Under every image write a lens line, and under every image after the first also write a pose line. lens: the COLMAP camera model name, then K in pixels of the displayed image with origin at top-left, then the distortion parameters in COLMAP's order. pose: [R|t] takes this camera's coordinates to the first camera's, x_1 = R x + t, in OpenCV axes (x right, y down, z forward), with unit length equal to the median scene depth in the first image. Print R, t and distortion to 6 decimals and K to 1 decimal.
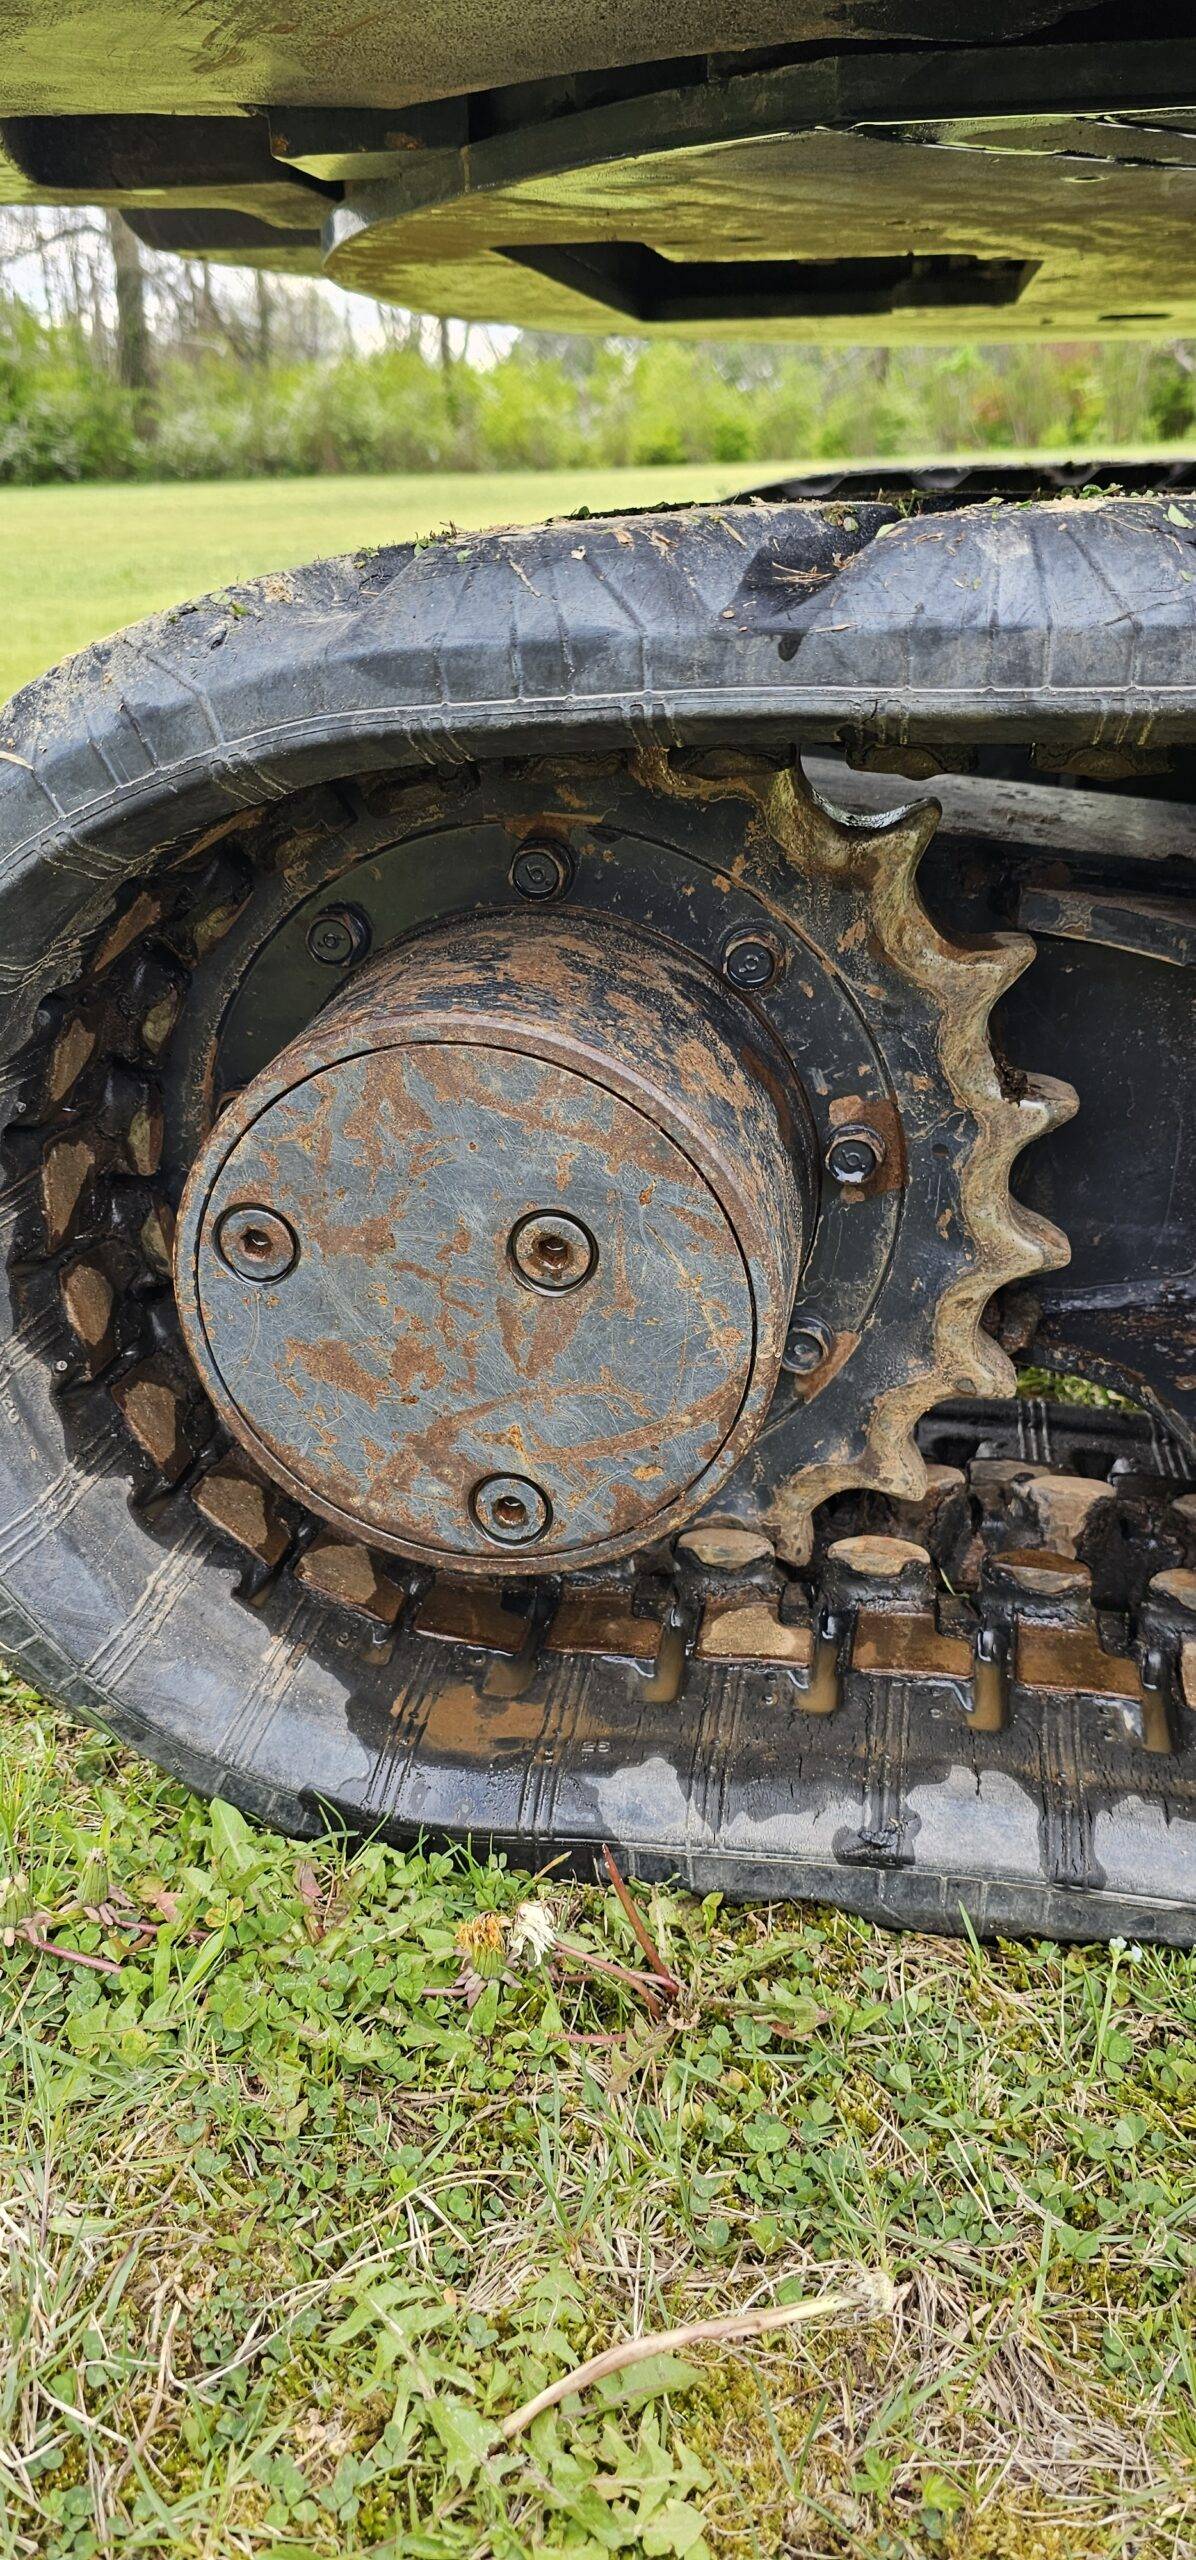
lens RADIAL K [[1716.3, 0, 589.0], [0, 1716.3, 1268.6], [0, 0, 1]] dist [0.065007, -0.062576]
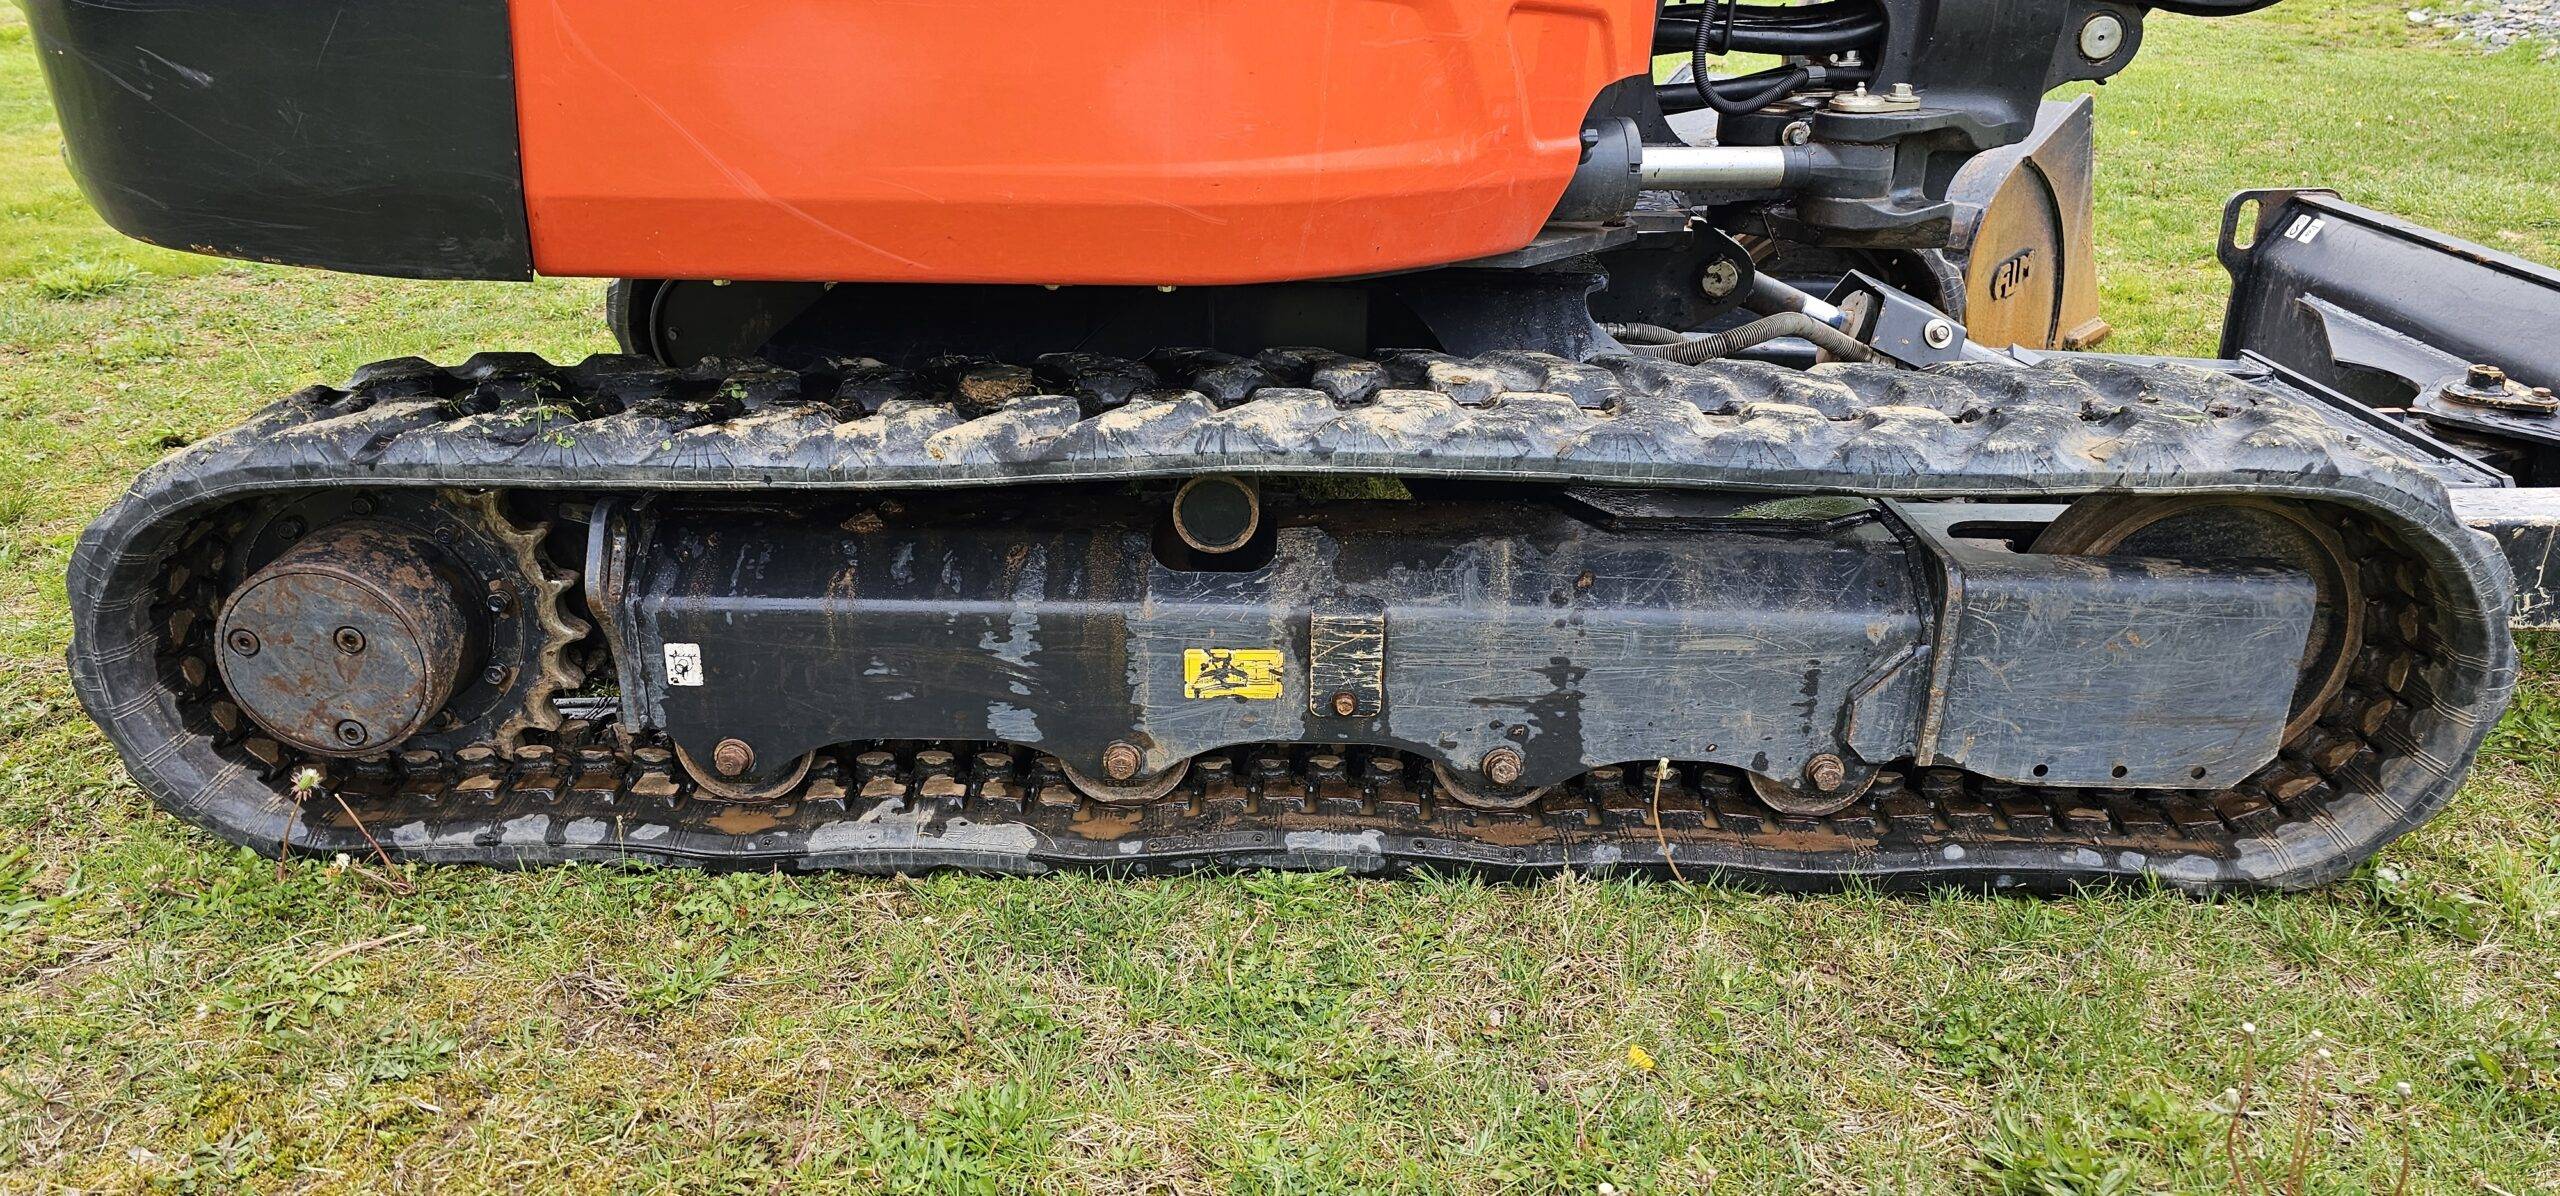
lens RADIAL K [[1716.3, 0, 1288.1], [0, 1716.3, 611.1], [0, 0, 1]] dist [0.065007, -0.062576]
pose [[0.983391, -0.044570, 0.175942, 0.963636], [0.051275, 0.998114, -0.033746, 0.114393], [-0.174106, 0.042207, 0.983822, -2.070853]]
